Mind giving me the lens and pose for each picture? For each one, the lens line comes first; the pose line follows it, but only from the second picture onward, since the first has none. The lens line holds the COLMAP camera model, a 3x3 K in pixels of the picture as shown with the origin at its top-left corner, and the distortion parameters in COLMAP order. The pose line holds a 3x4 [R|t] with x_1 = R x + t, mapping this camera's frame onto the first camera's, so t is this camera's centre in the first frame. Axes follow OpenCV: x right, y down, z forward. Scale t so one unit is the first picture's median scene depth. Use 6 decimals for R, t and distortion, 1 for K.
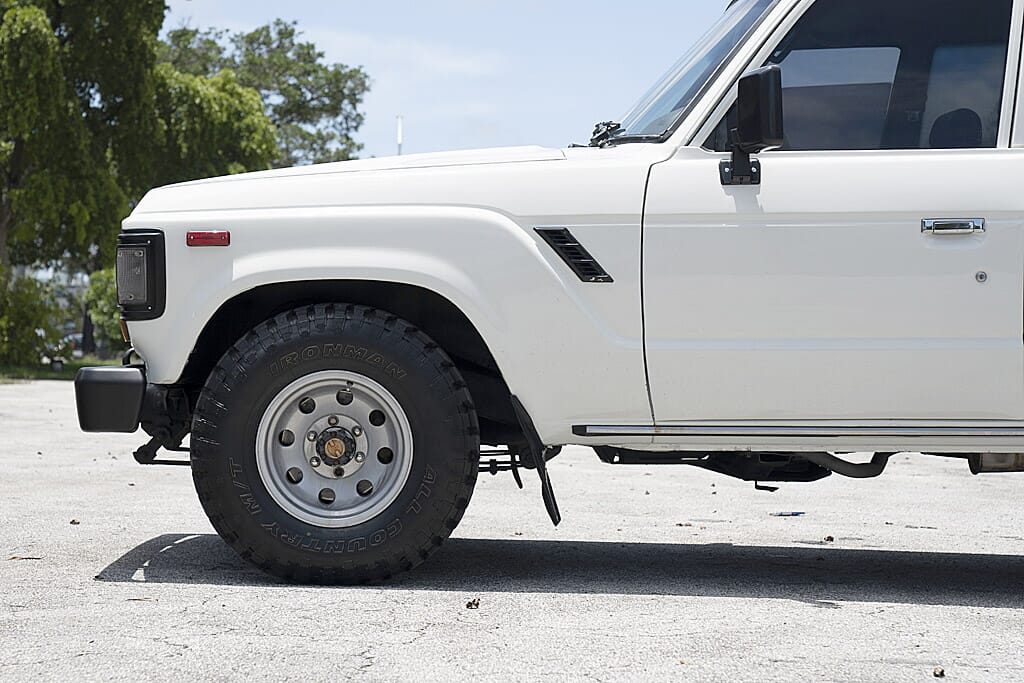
lens RADIAL K [[2119.6, 0, 512.0], [0, 2119.6, 341.5], [0, 0, 1]] dist [0.261653, 0.281573]
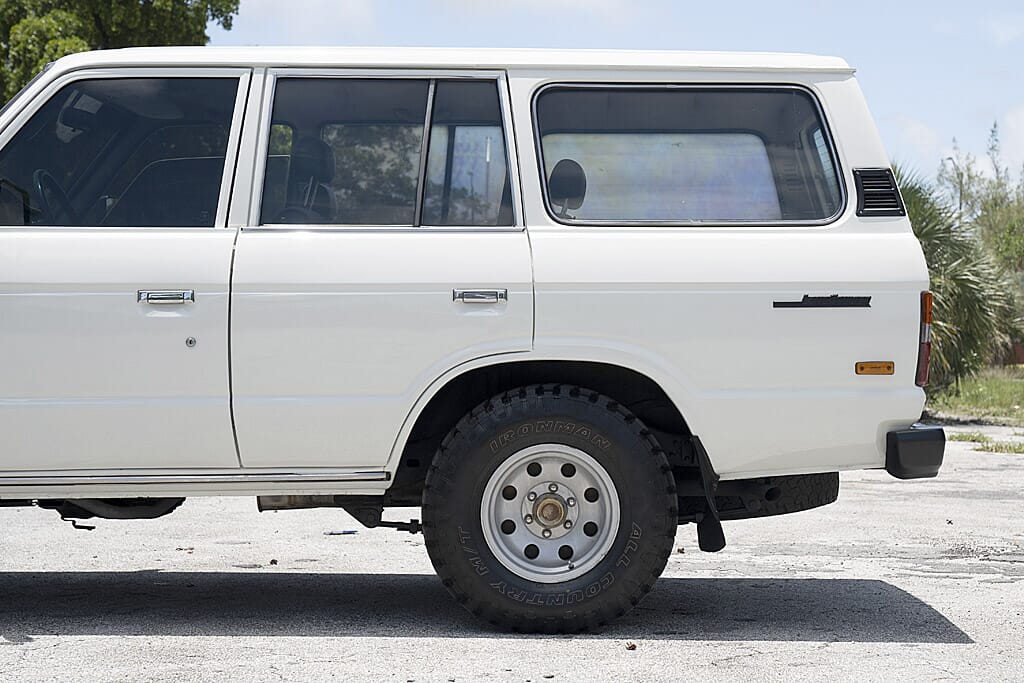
lens RADIAL K [[1934.0, 0, 646.2], [0, 1934.0, 356.8], [0, 0, 1]] dist [0.191695, 0.011849]
pose [[0.998187, -0.002176, 0.060154, 0.387318], [0.001868, 0.999985, 0.005179, -0.026752], [-0.060164, -0.005057, 0.998176, -0.035858]]
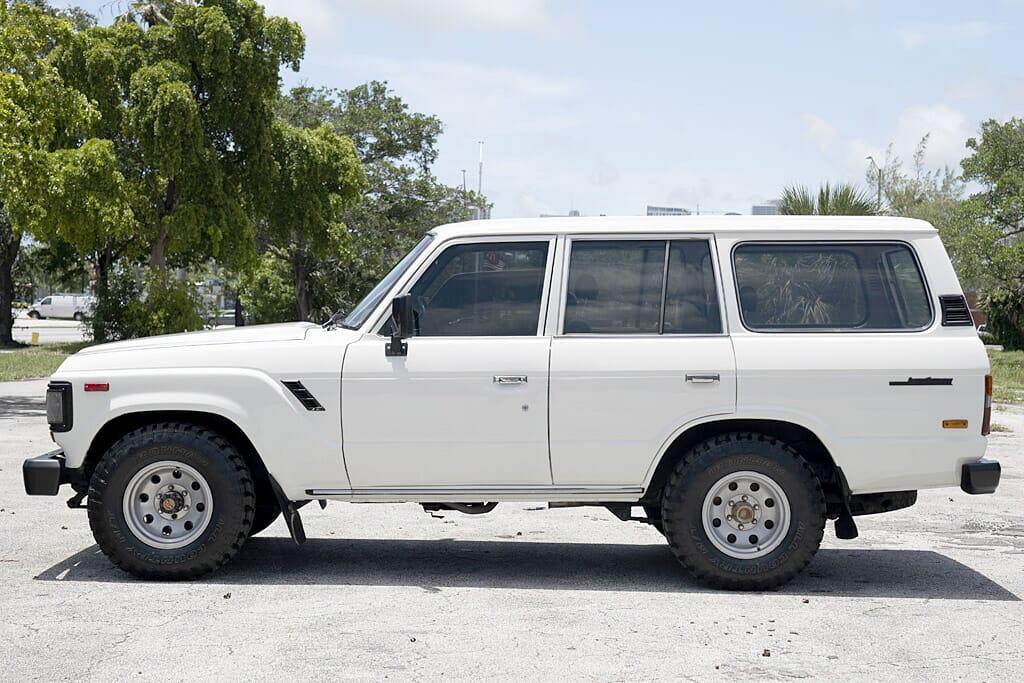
lens RADIAL K [[1585.0, 0, 549.1], [0, 1585.0, 343.5], [0, 0, 1]] dist [0.128484, 0.051249]
pose [[0.999970, -0.003564, 0.006838, 0.225080], [0.003494, 0.999941, 0.010284, -0.096544], [-0.006875, -0.010260, 0.999924, -0.339356]]
